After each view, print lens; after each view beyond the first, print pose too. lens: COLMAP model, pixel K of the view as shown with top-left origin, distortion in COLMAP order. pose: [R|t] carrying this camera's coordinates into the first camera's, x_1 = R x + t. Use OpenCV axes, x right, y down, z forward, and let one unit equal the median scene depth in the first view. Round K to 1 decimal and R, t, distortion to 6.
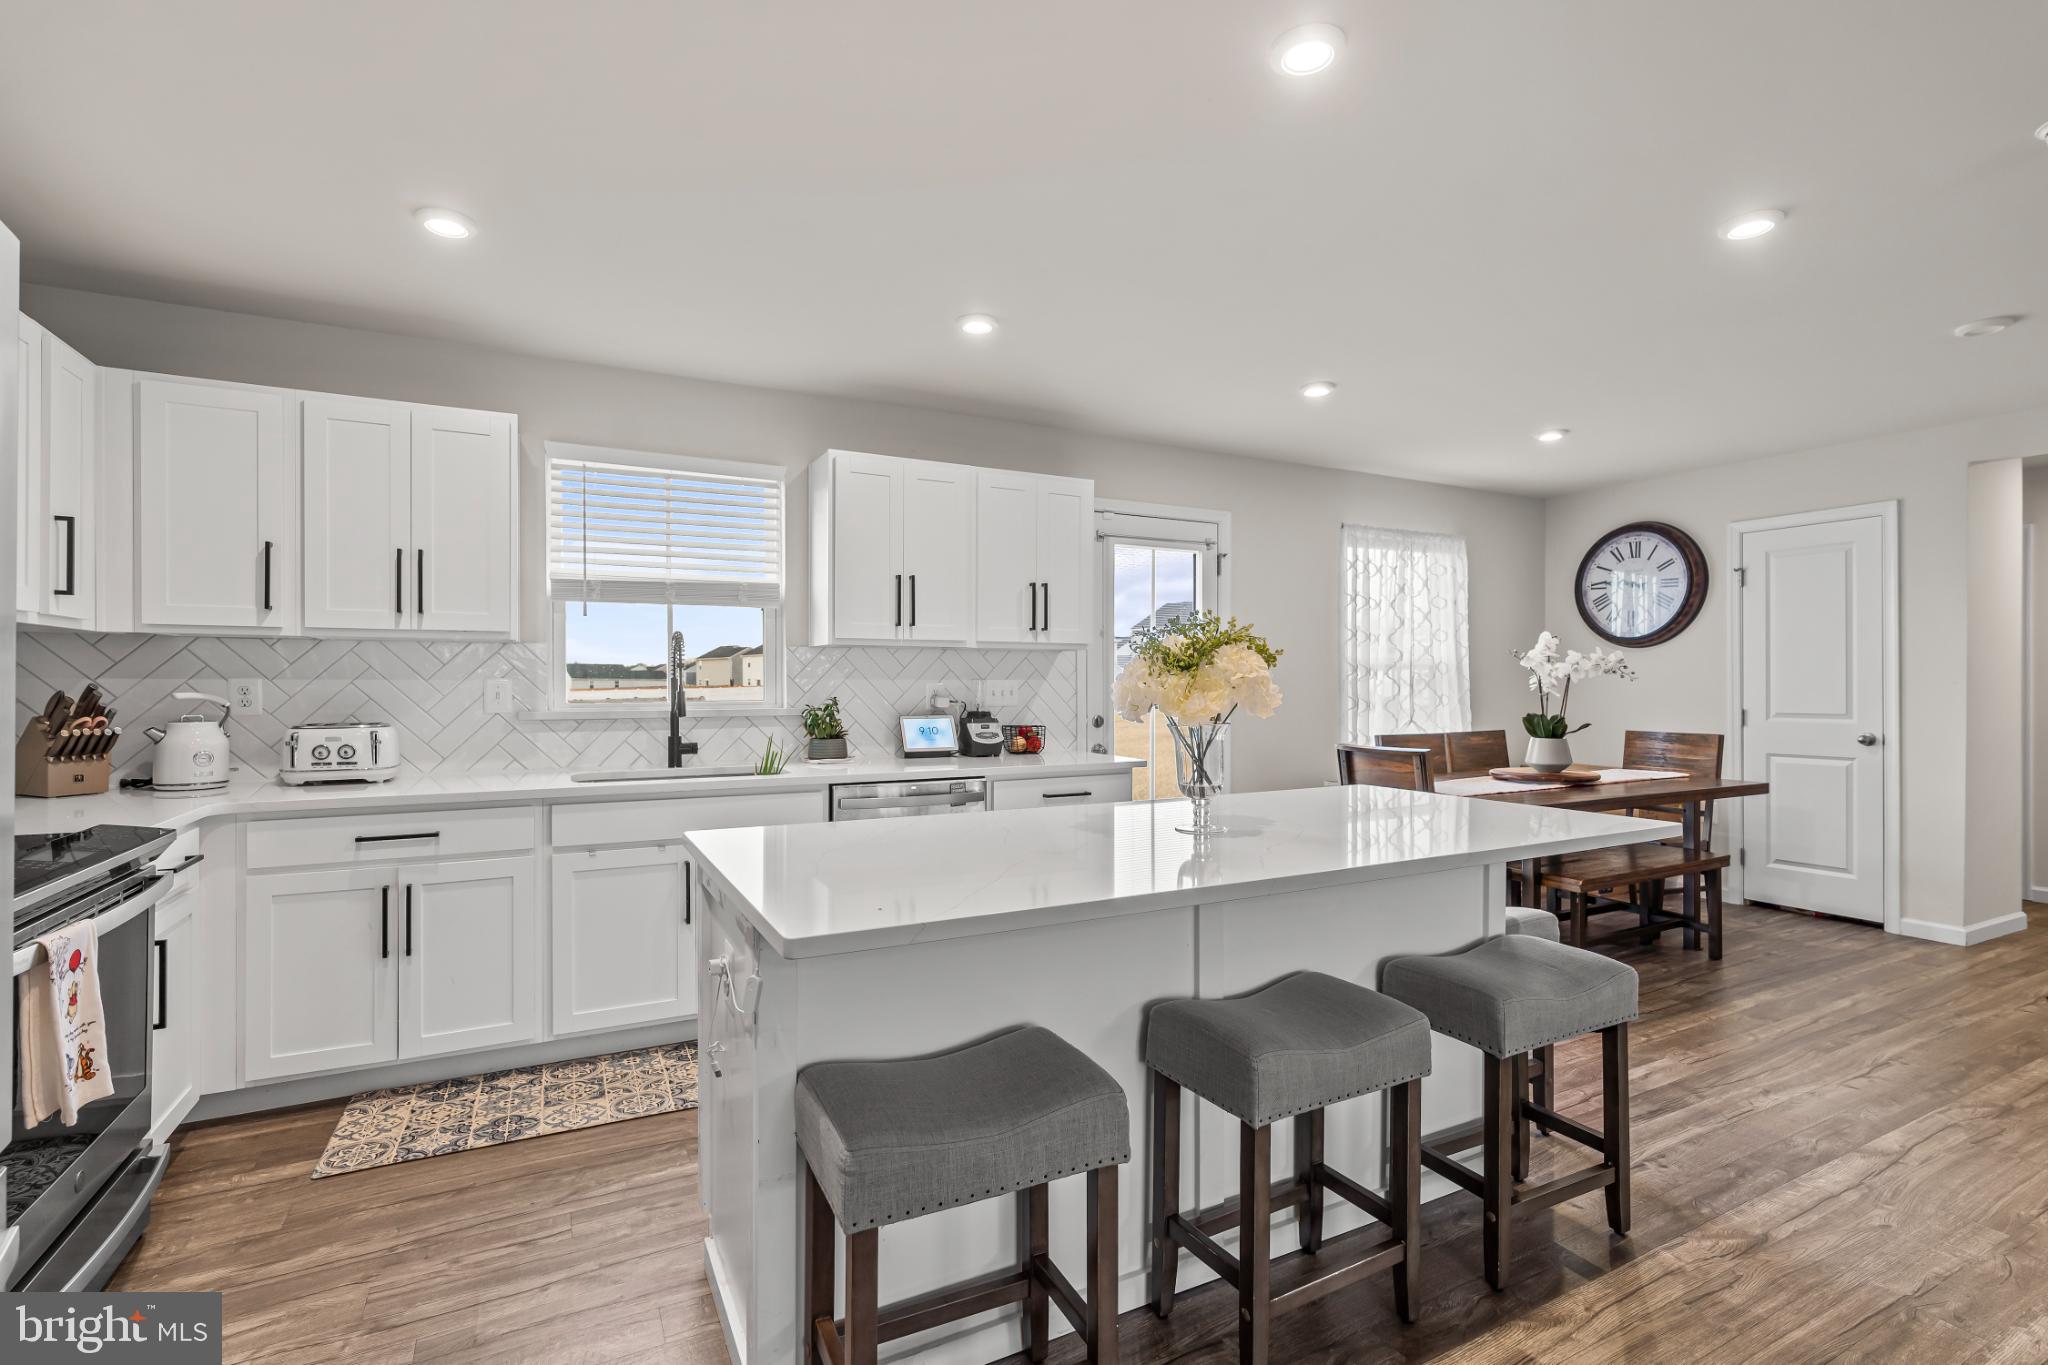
lens RADIAL K [[939.6, 0, 1021.1], [0, 939.6, 684.2], [0, 0, 1]] dist [-0.003405, 0.001090]
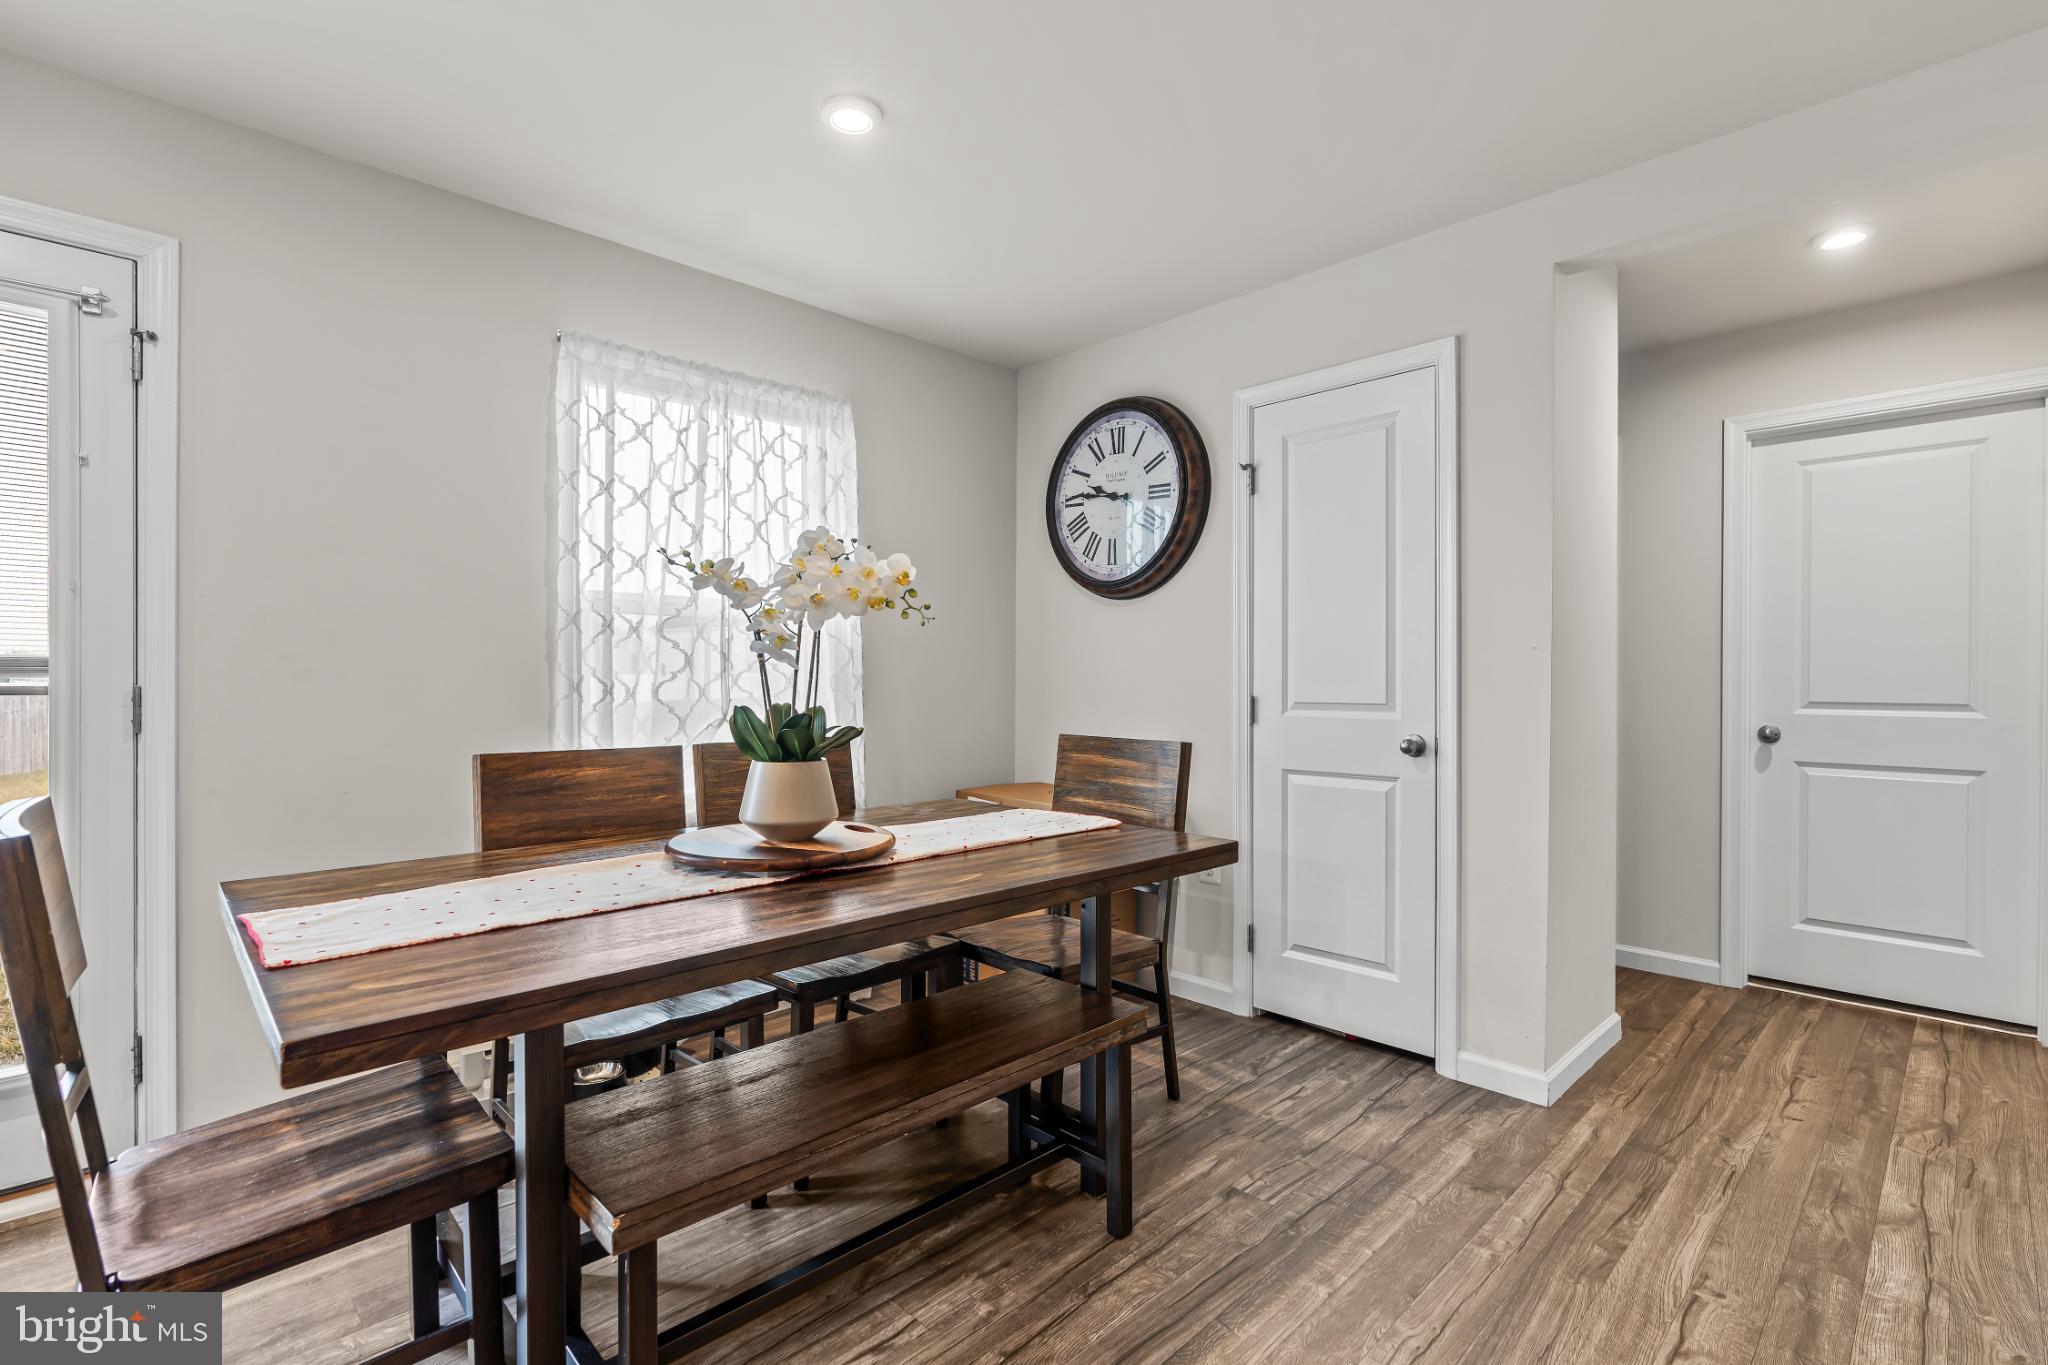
lens RADIAL K [[940.2, 0, 1024.0], [0, 940.2, 682.5], [0, 0, 1]] dist [-0.012687, 0.000053]
pose [[0.957286, 0.002351, 0.289135, 0.638227], [-0.002609, 0.999996, 0.000509, 0.025015], [-0.289132, -0.001242, 0.957288, 0.650777]]
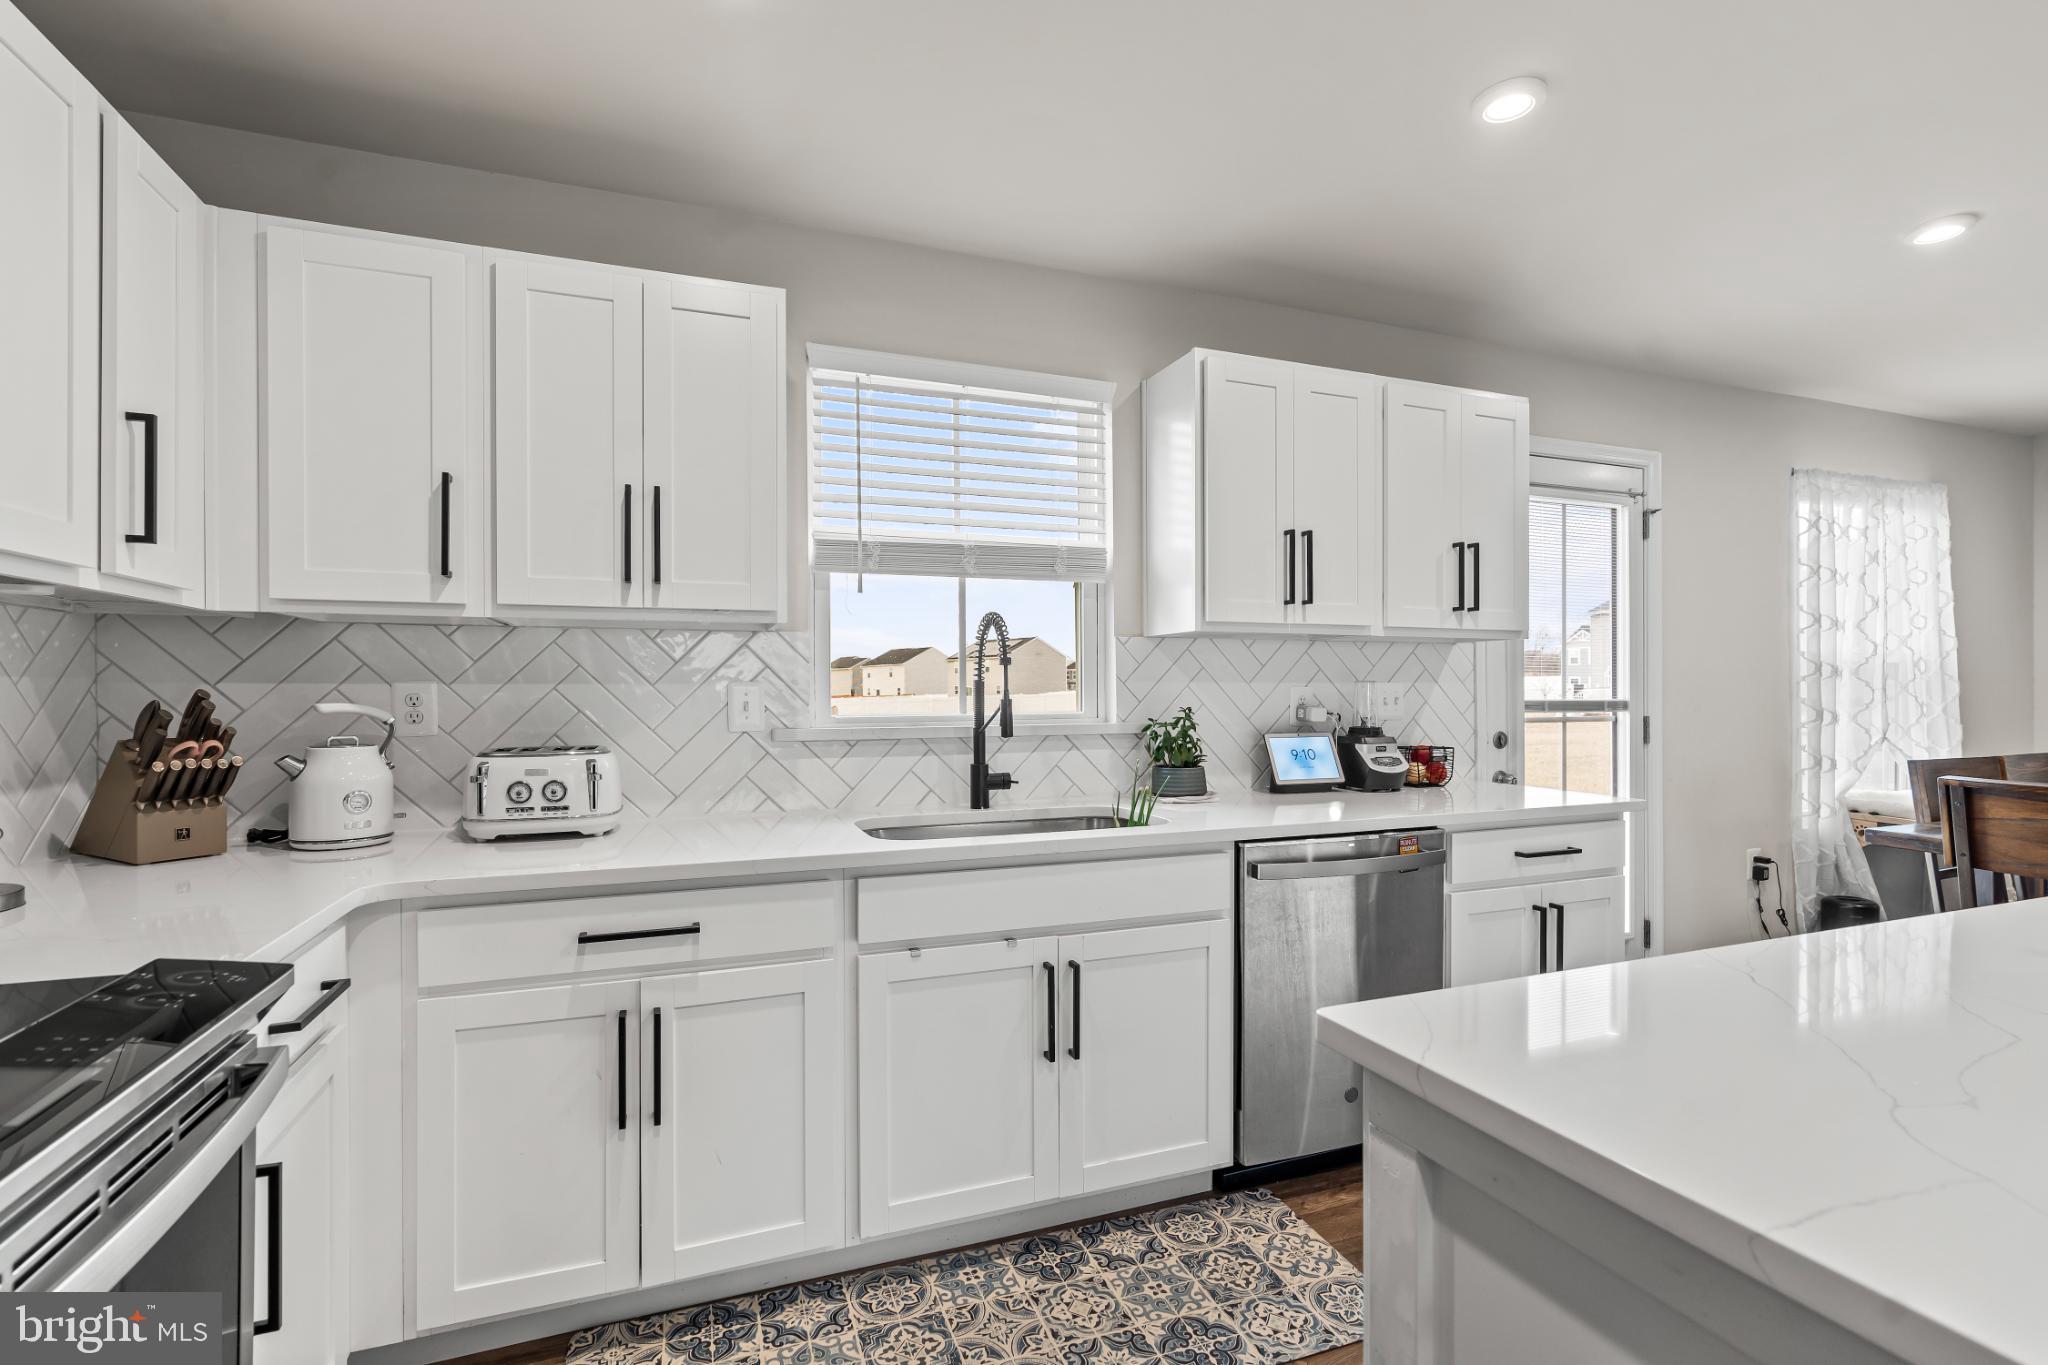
lens RADIAL K [[933.8, 0, 1026.9], [0, 933.8, 691.6], [0, 0, 1]] dist [-0.006217, 0.001305]
pose [[0.993644, -0.004054, -0.112494, -0.251880], [0.003852, 0.999991, -0.002014, 0.003027], [0.112501, 0.001568, 0.993650, 0.307435]]
